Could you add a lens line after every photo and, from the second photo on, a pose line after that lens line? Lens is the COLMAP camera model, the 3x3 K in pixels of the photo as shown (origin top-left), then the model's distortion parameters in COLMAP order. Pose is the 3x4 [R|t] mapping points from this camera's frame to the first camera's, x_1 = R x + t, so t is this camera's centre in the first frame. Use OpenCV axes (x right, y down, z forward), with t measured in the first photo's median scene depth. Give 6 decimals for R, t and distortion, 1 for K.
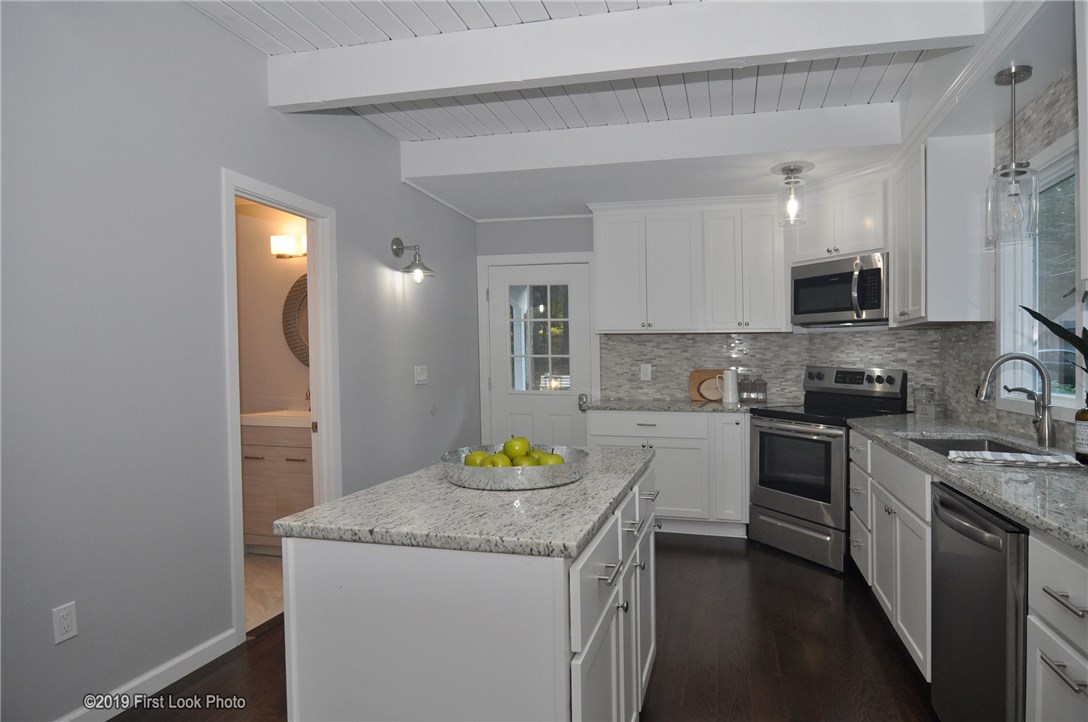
lens RADIAL K [[594.2, 0, 567.4], [0, 594.2, 373.5], [0, 0, 1]] dist [-0.001562, -0.001130]
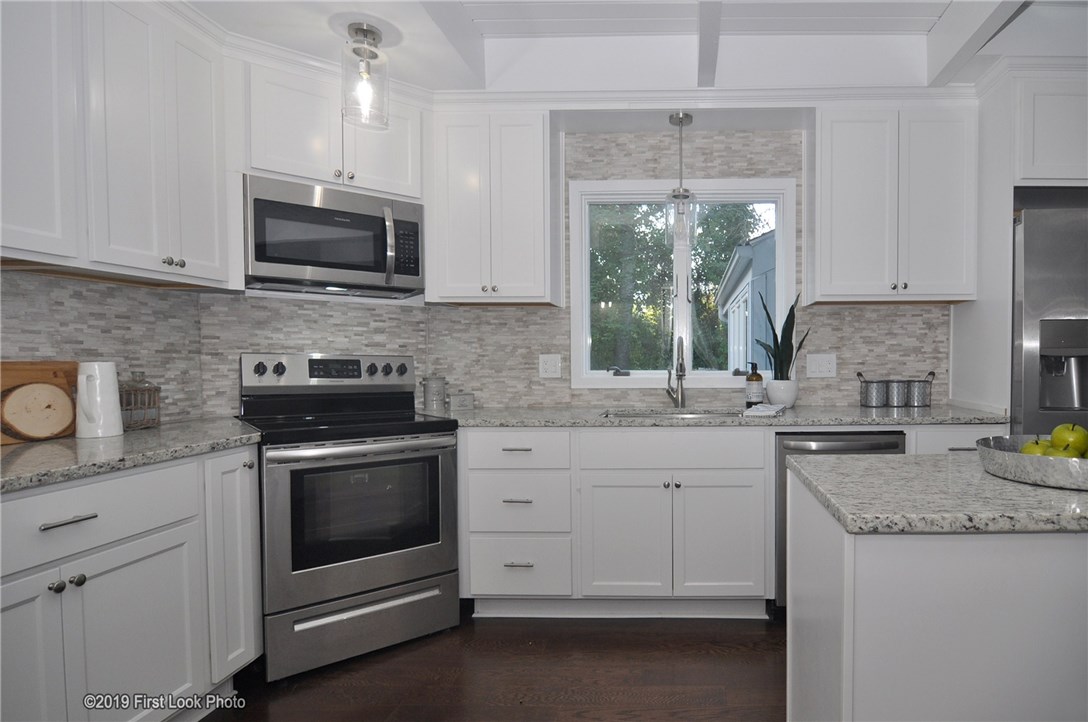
lens RADIAL K [[597.3, 0, 682.3], [0, 597.3, 364.4], [0, 0, 1]] dist [-0.001027, -0.000547]
pose [[-0.254822, -0.014632, 0.966877, -0.293042], [0.027343, 0.999377, 0.022330, -0.002174], [-0.966601, 0.032128, -0.254263, 0.800927]]
